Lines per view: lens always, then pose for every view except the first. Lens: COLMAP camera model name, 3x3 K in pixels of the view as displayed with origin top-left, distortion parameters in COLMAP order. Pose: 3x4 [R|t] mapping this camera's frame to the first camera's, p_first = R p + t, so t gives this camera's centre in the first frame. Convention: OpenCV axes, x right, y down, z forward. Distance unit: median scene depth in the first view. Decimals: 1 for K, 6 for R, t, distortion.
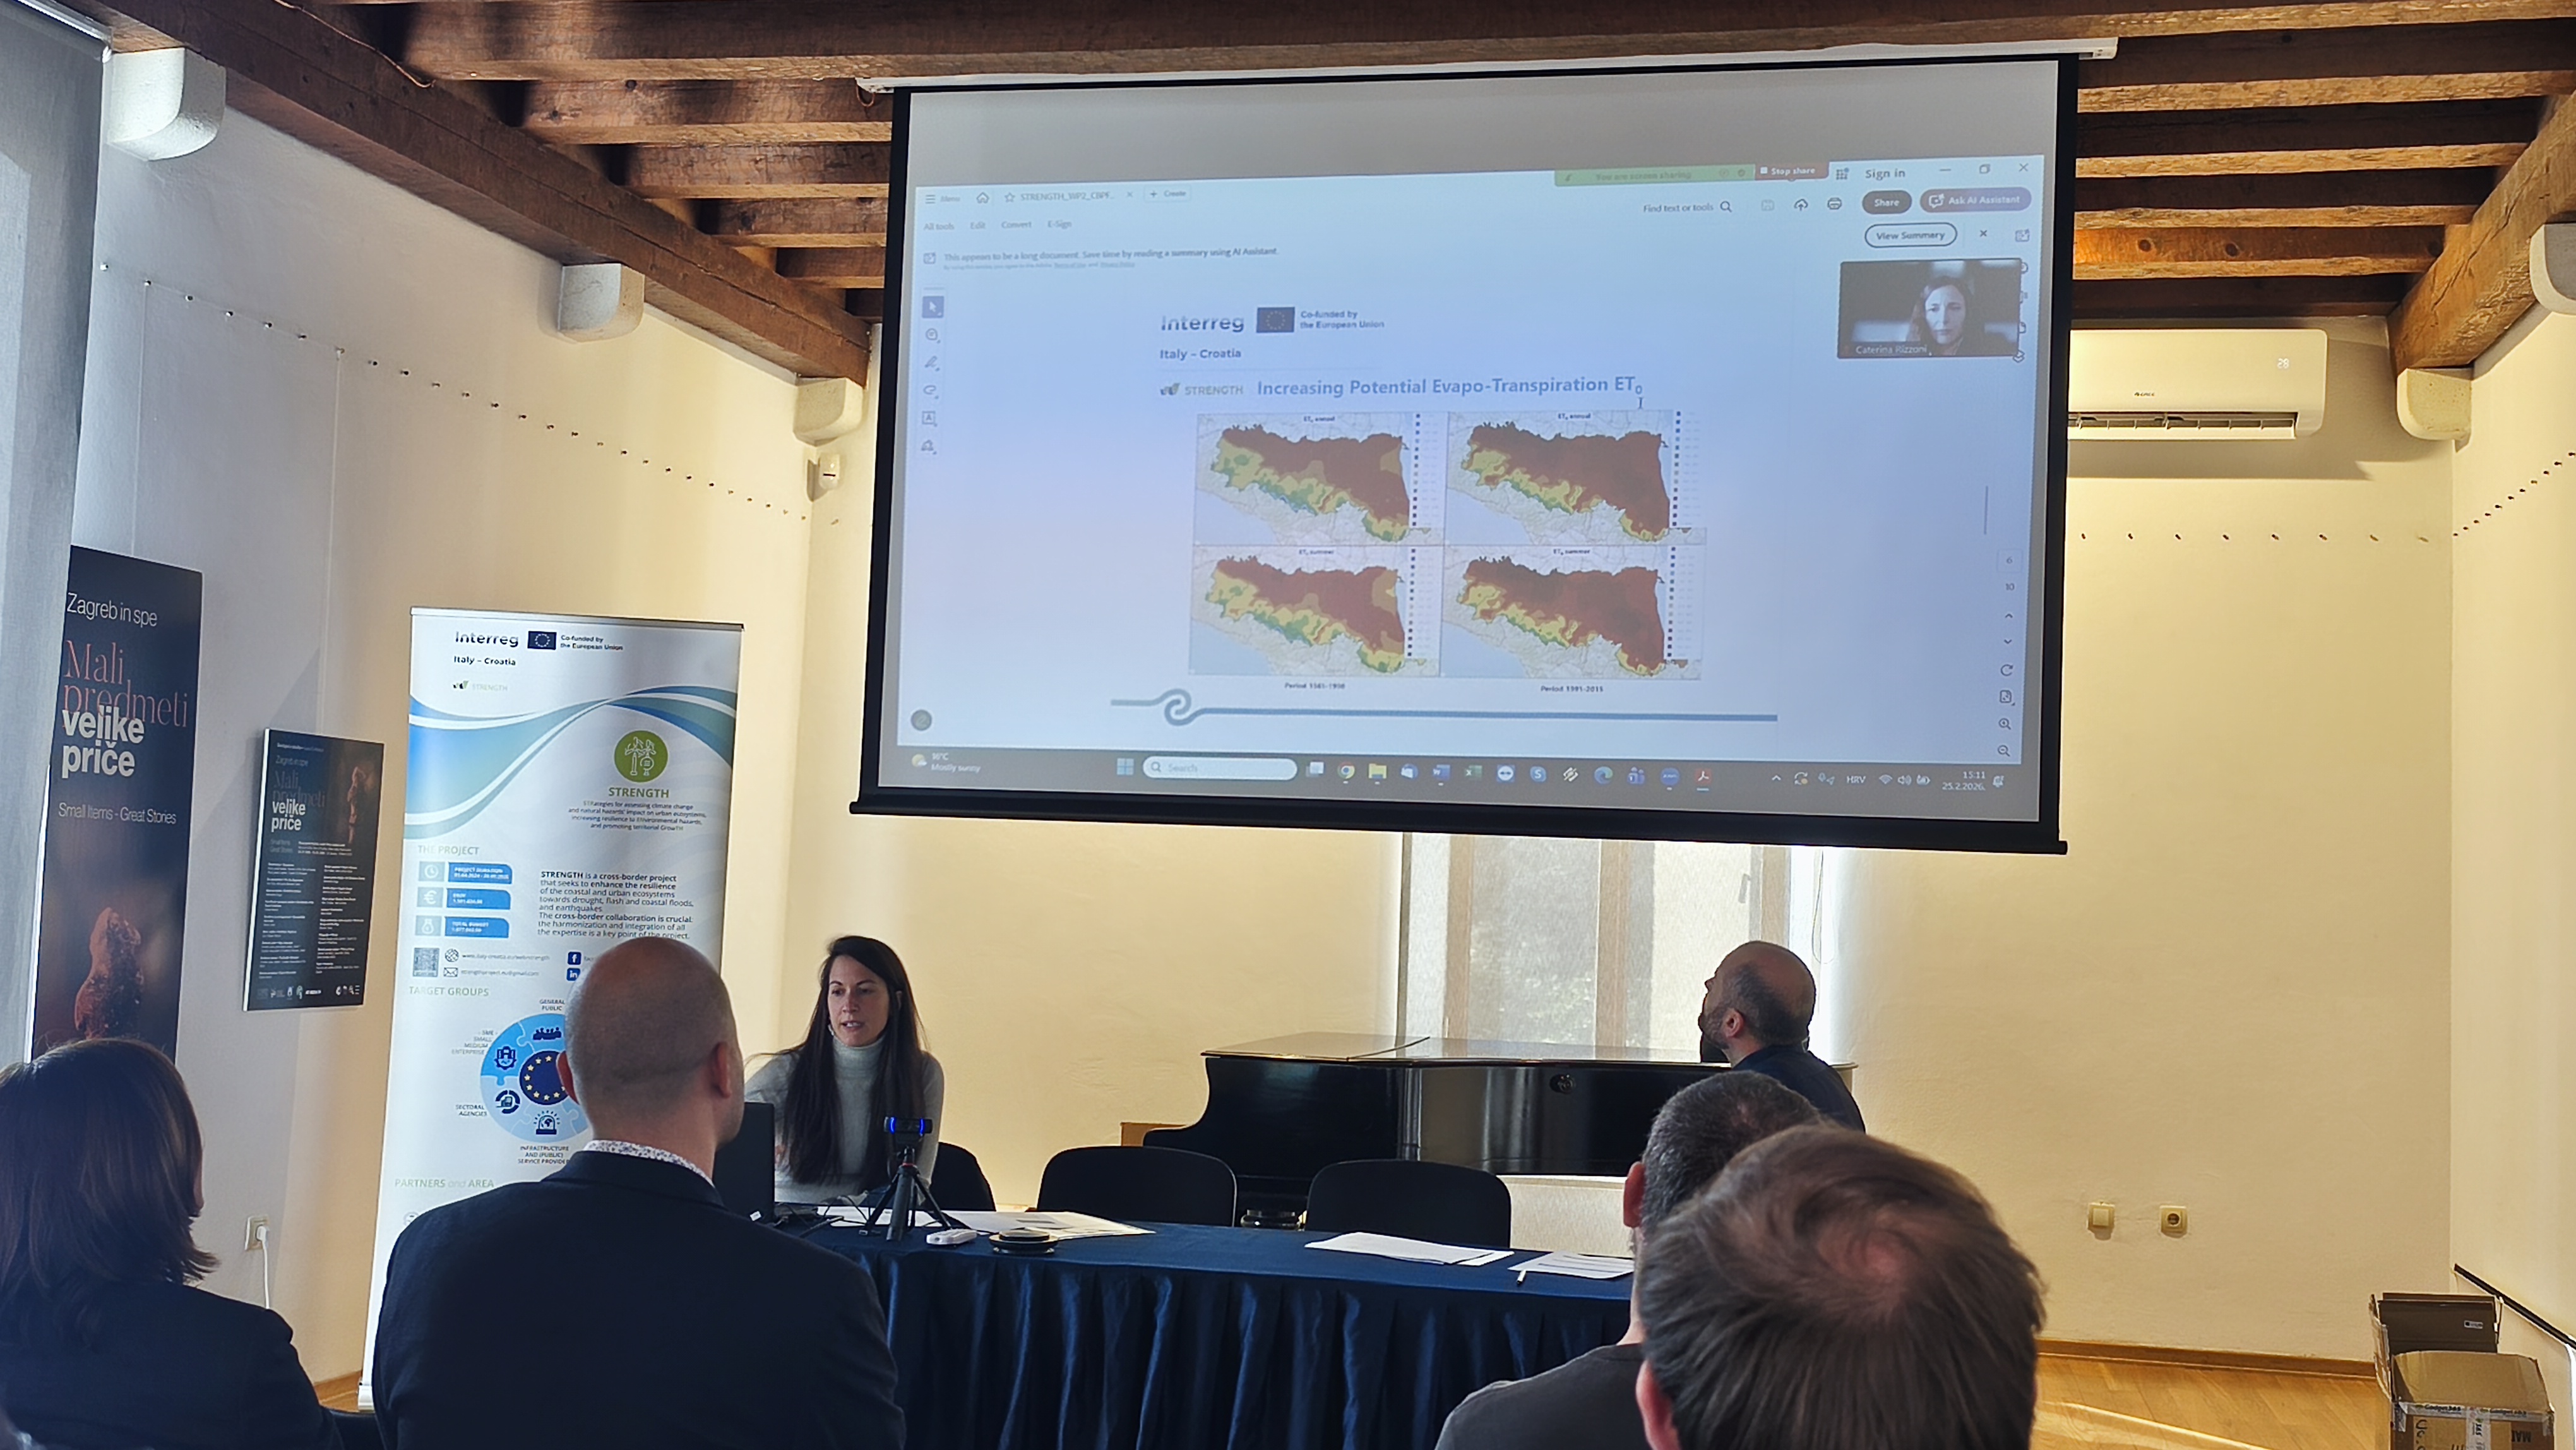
lens RADIAL K [[2643.2, 0, 1337.1], [0, 2643.2, 728.7], [0, 0, 1]] dist [0.028538, 0.000000]
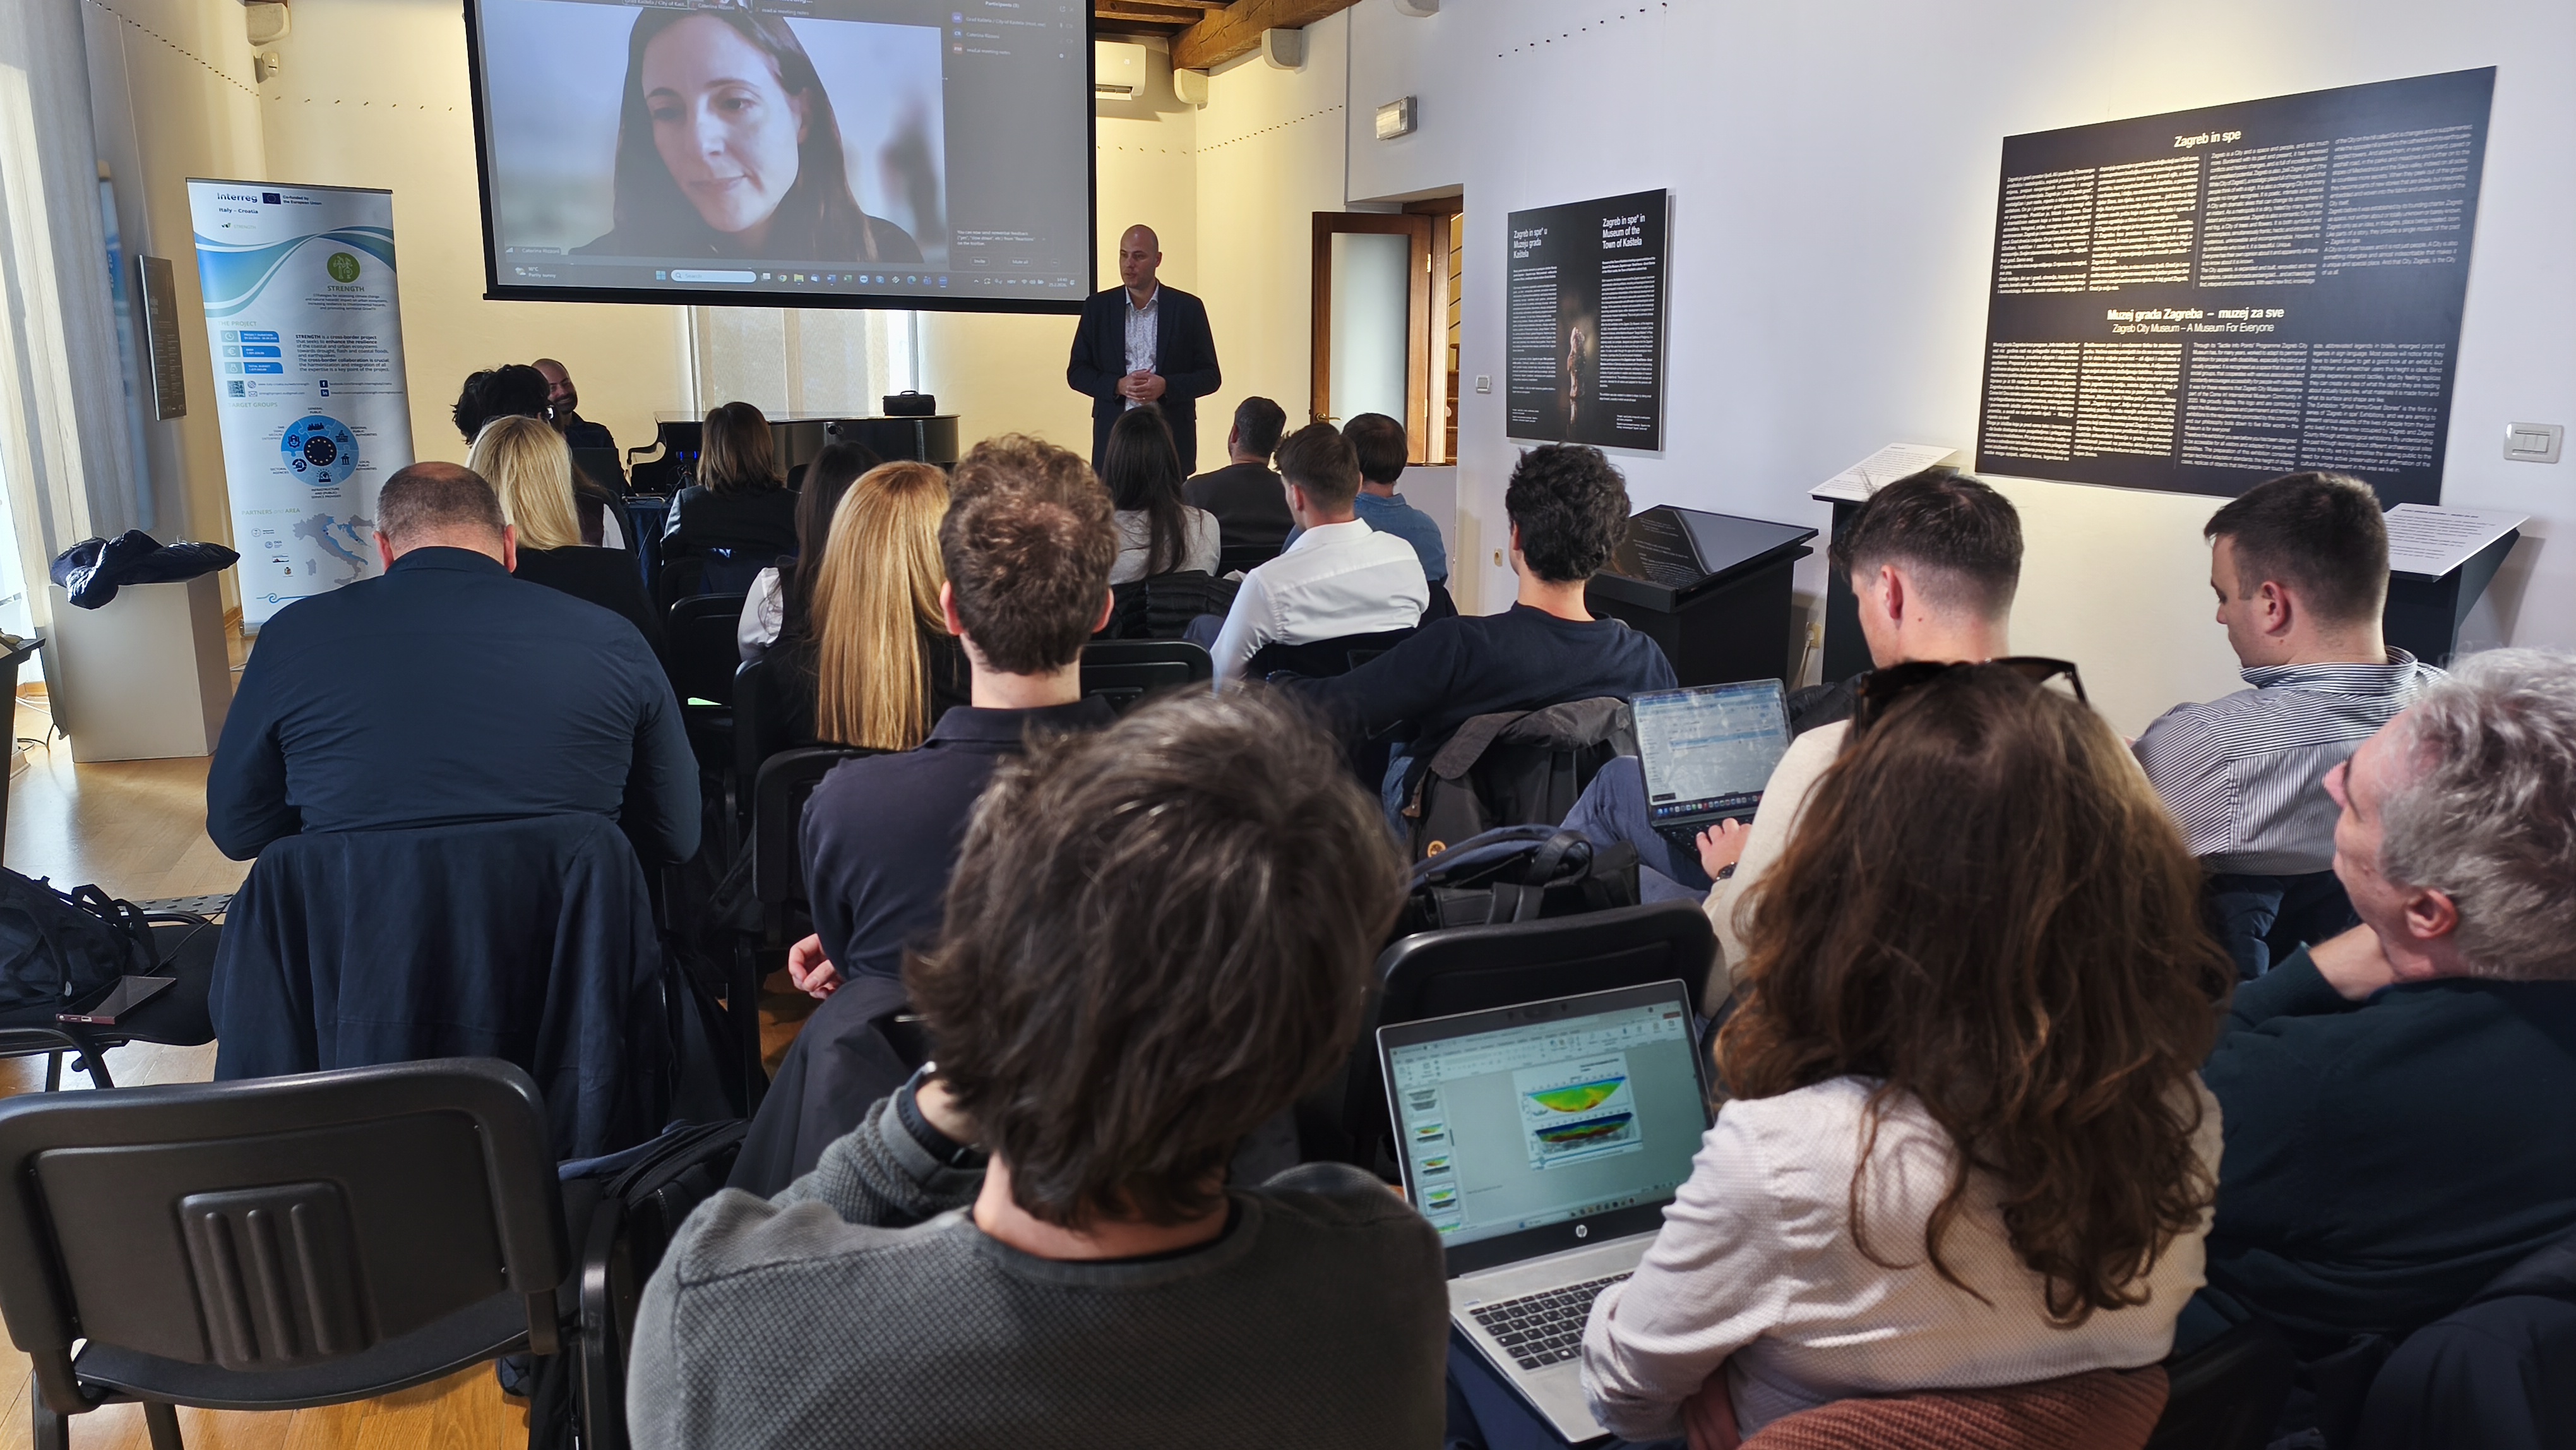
lens RADIAL K [[1764.8, 0, 1301.6], [0, 1764.8, 741.0], [0, 0, 1]] dist [0.030931, -0.030953]
pose [[0.844636, -0.142119, 0.516132, -0.387577], [-0.020055, 0.955041, 0.295794, -0.052799], [-0.534966, -0.260189, 0.803812, -0.393762]]
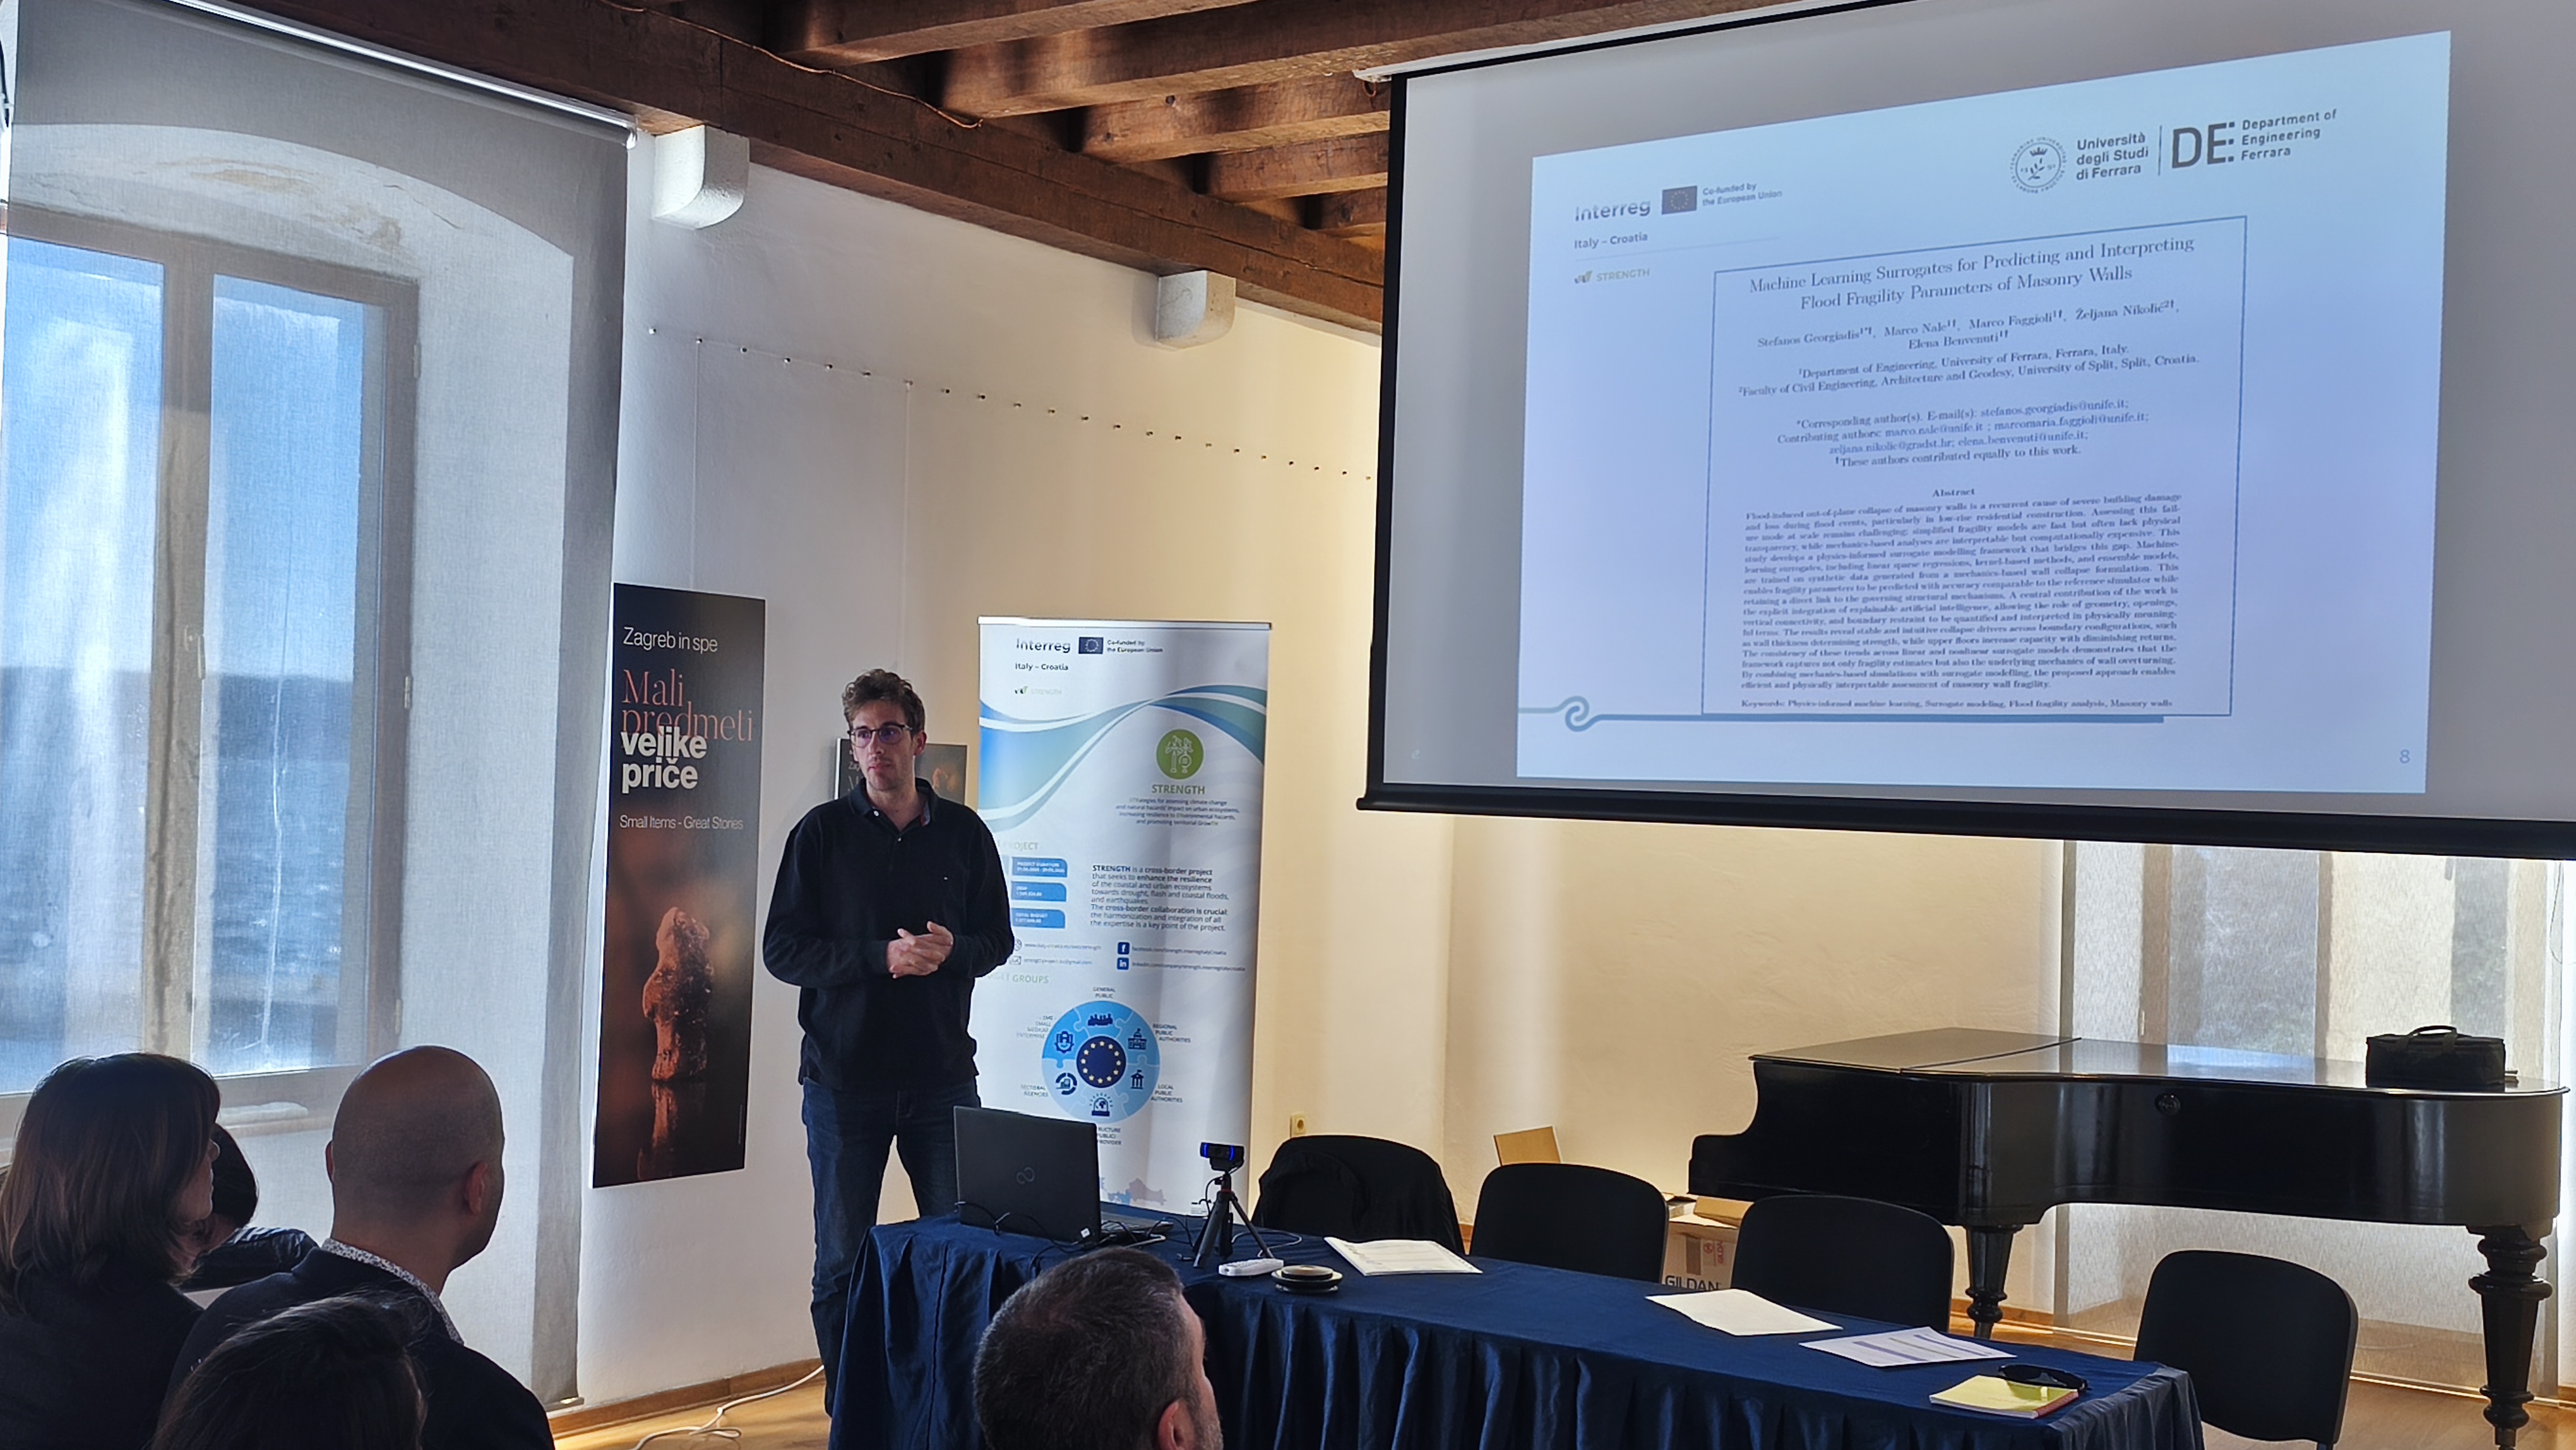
lens RADIAL K [[2643.2, 0, 1306.9], [0, 2643.2, 719.1], [0, 0, 1]] dist [0.028538, 0.000000]
pose [[0.919156, -0.017018, -0.393525, 0.191555], [0.027123, 0.999429, 0.020132, -0.023094], [0.392958, -0.029178, 0.919093, 0.074471]]
